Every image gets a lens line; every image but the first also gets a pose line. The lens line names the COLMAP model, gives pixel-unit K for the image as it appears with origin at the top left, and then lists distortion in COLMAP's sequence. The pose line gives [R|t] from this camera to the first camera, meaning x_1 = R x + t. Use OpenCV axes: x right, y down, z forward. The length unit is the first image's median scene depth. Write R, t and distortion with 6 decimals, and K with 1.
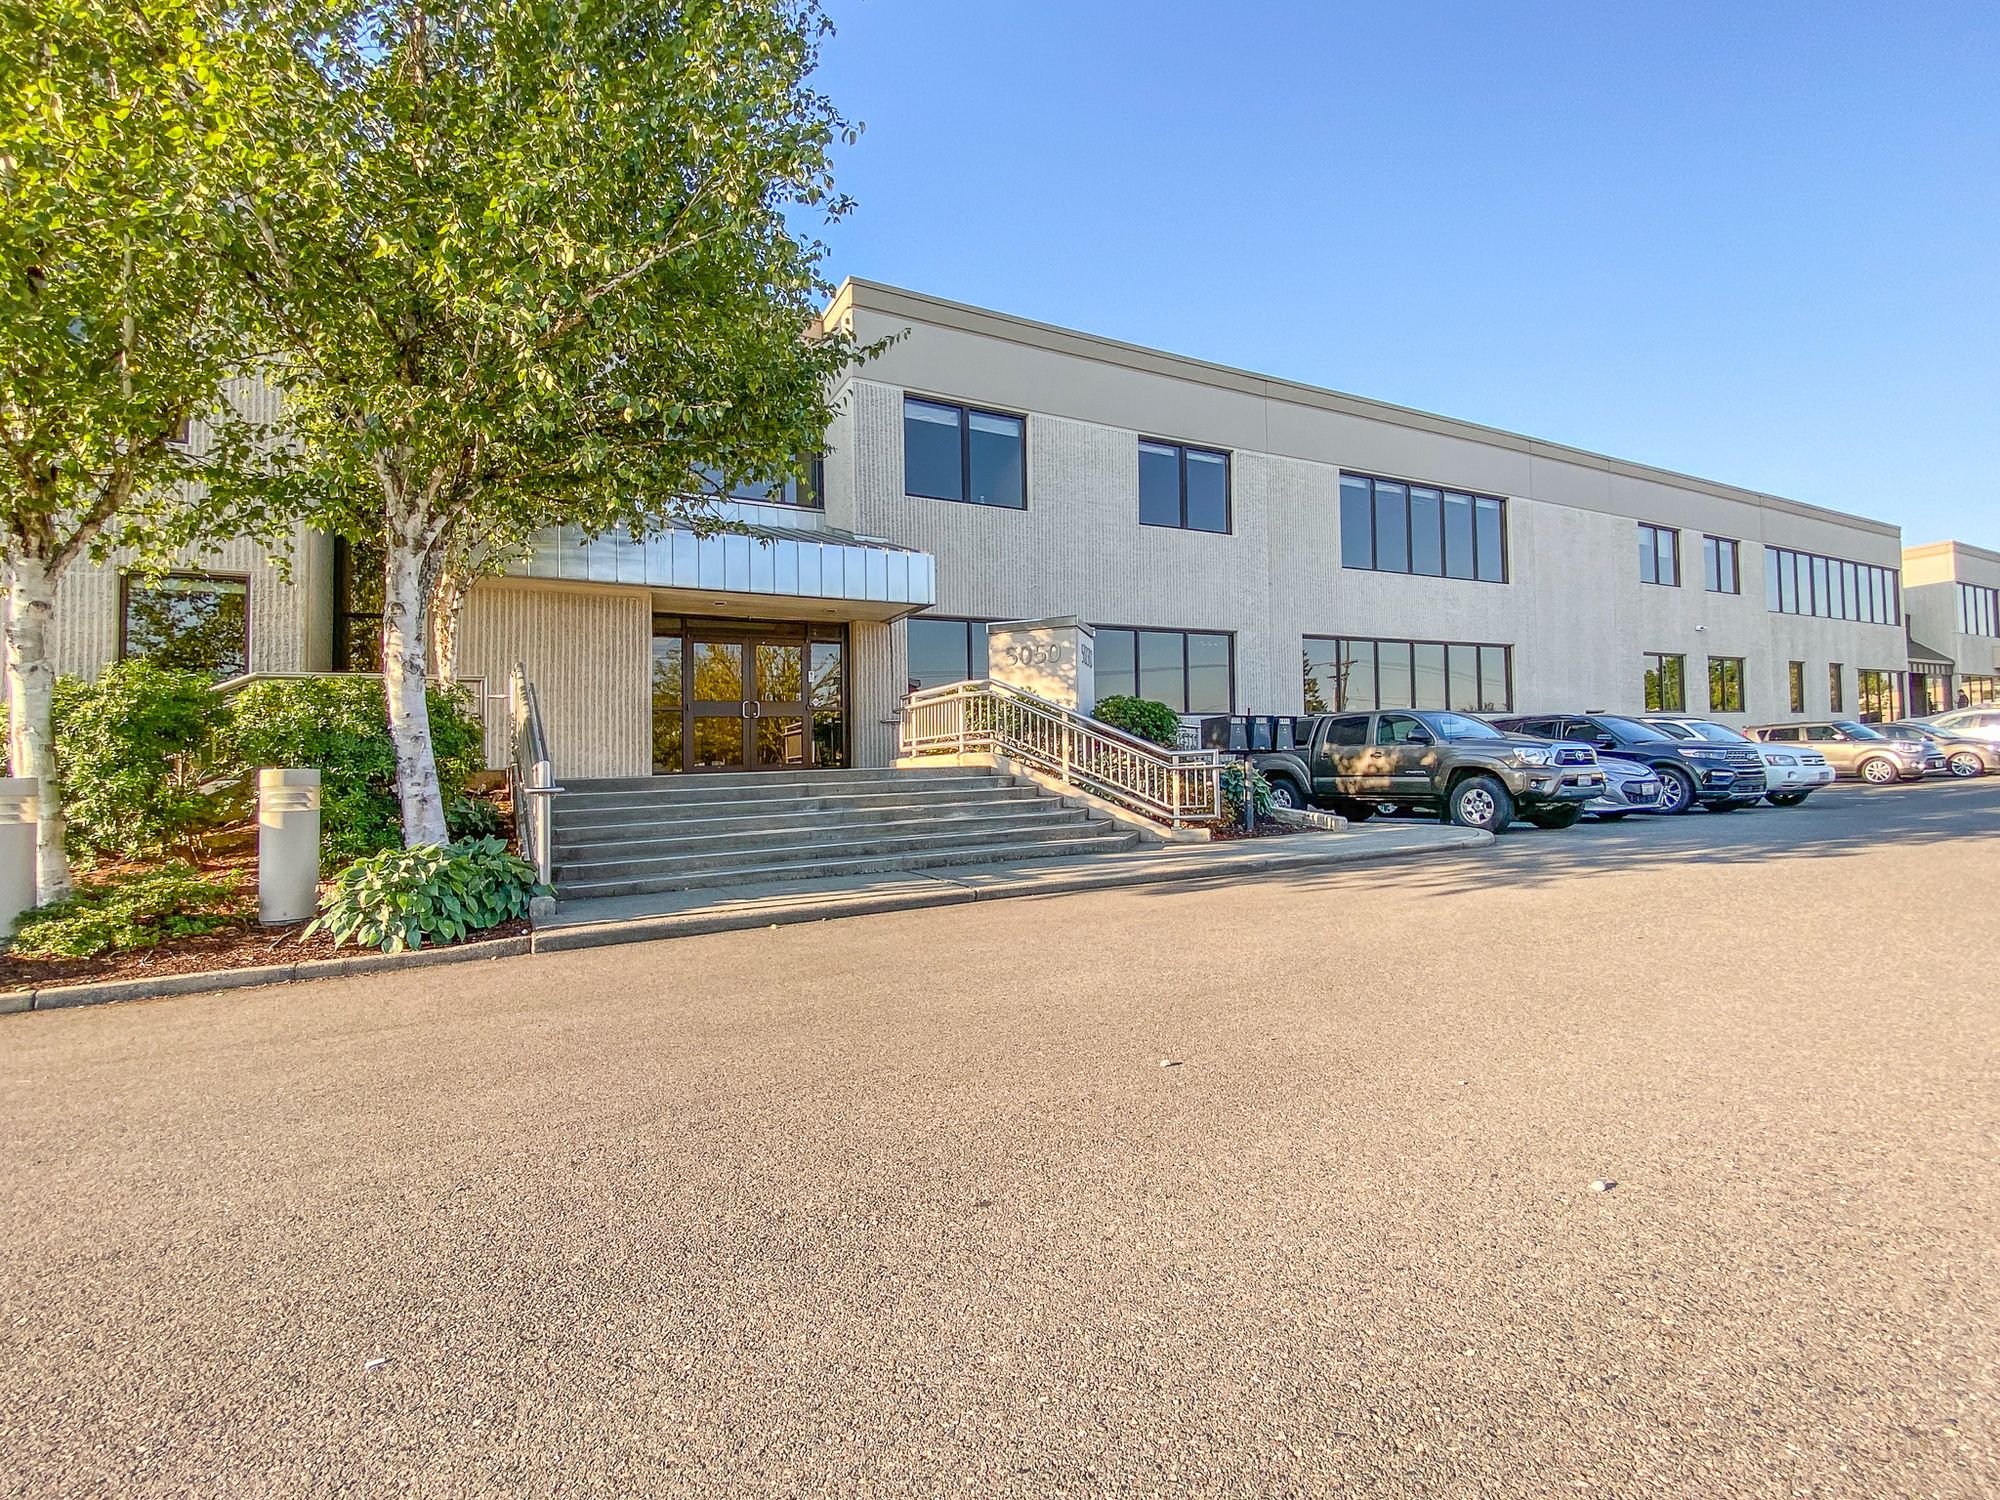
lens RADIAL K [[1058.9, 0, 1000.8], [0, 1058.9, 742.2], [0, 0, 1]] dist [0.002795, -0.000349]
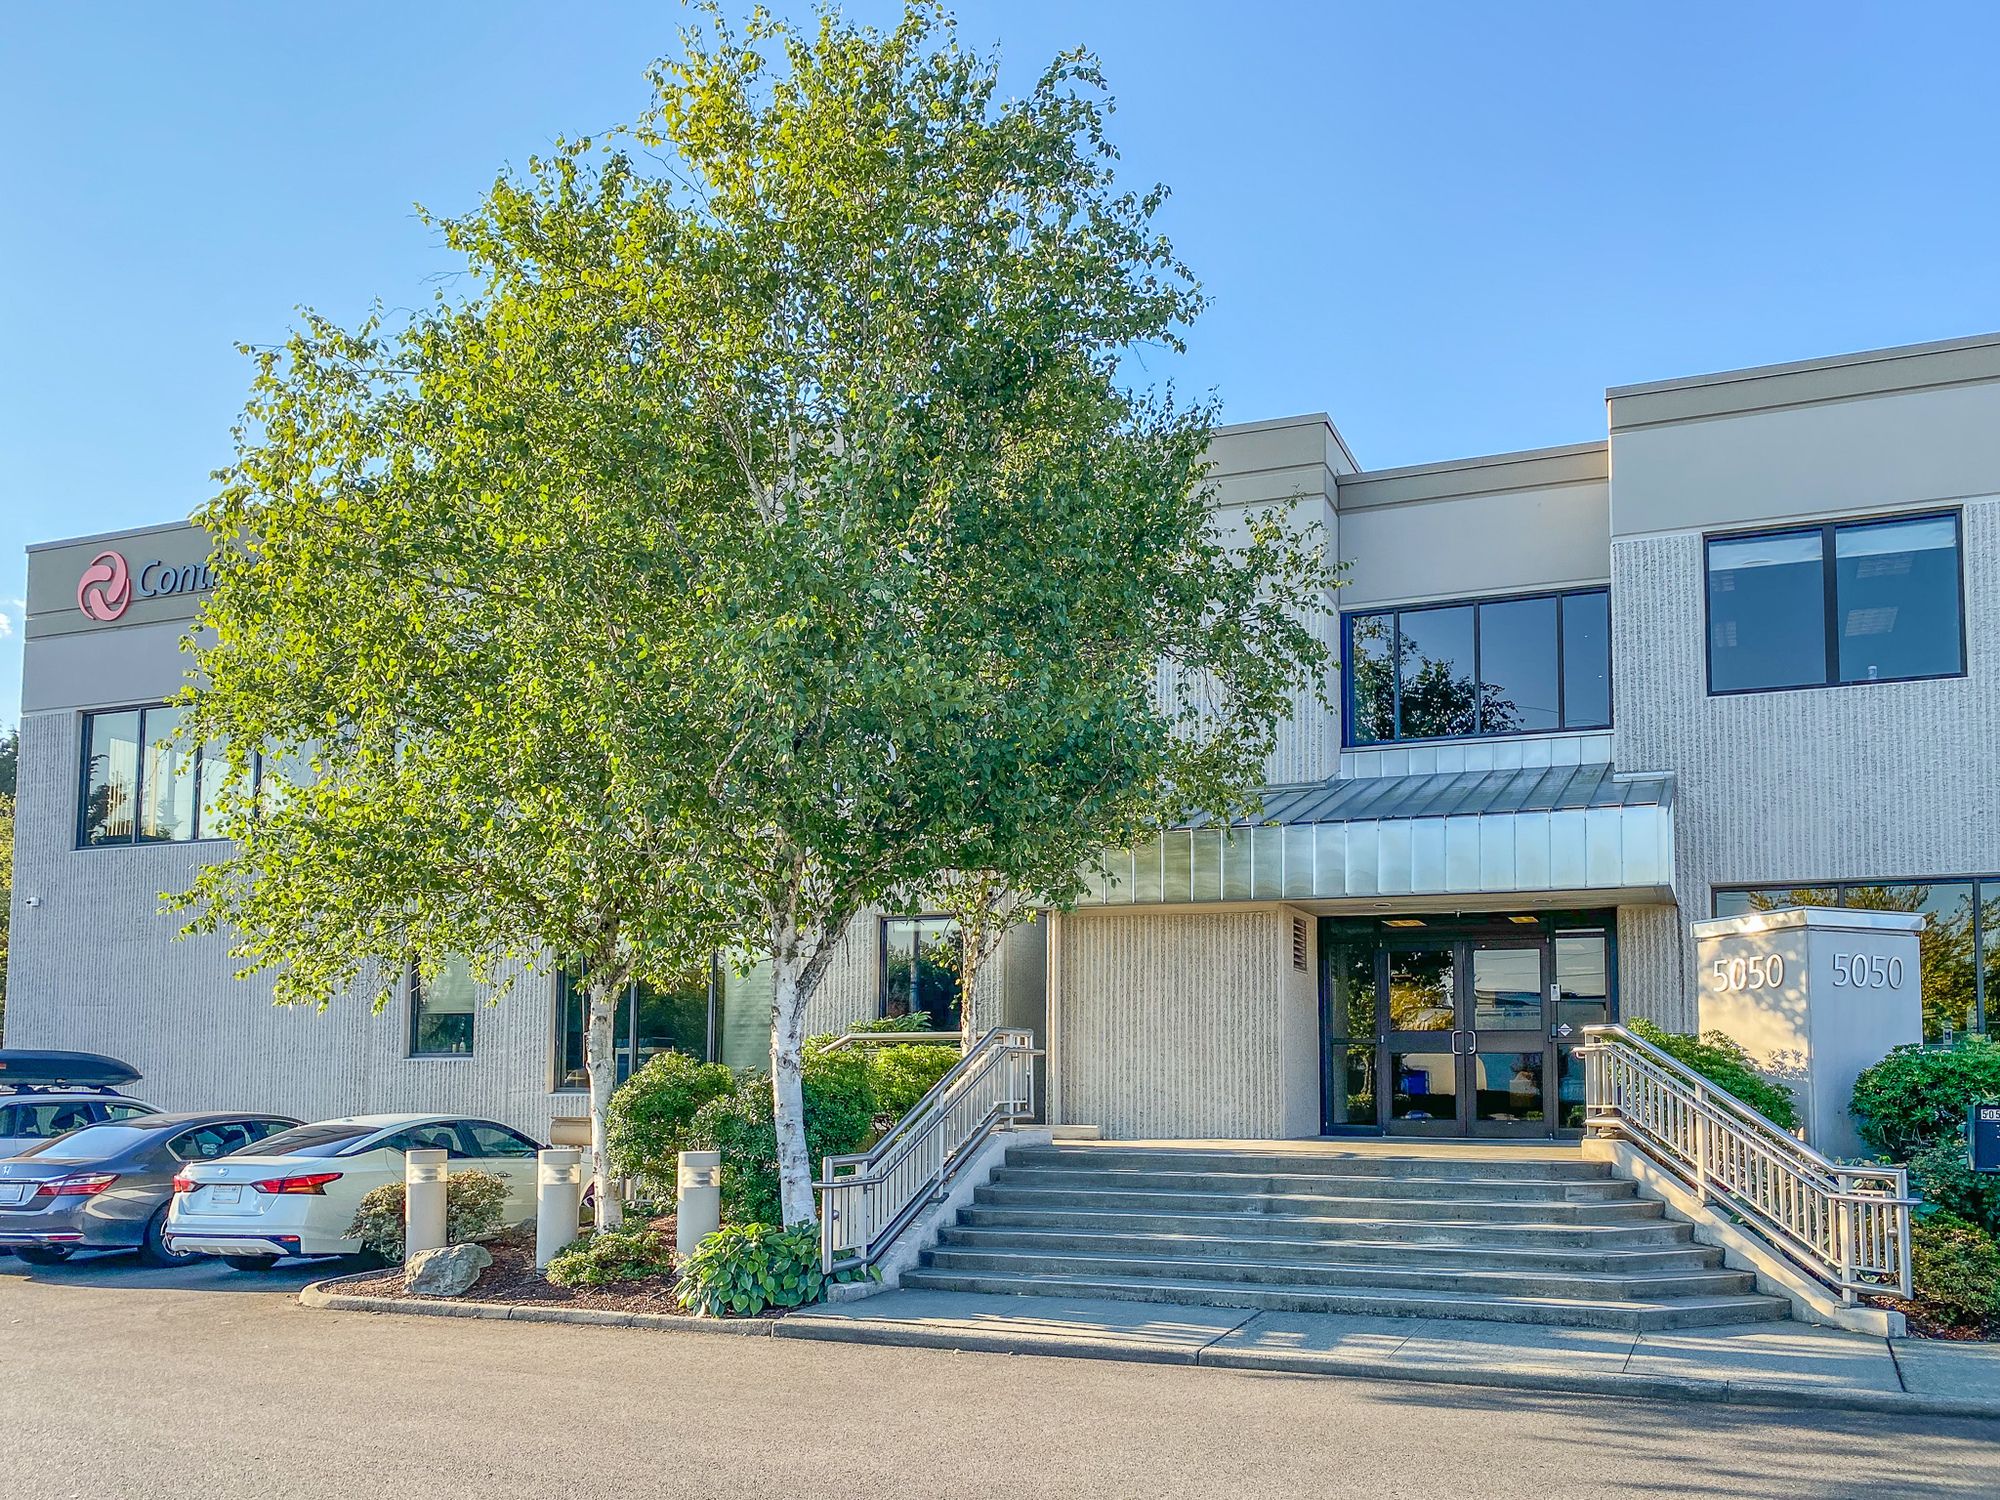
lens RADIAL K [[1784.0, 0, 1000.6], [0, 1784.0, 751.7], [0, 0, 1]] dist [-0.004543, -0.009479]
pose [[0.537883, -0.105807, -0.836353, 0.752898], [0.016214, 0.993207, -0.115222, -0.110295], [0.842863, 0.048415, 0.535945, 0.091421]]
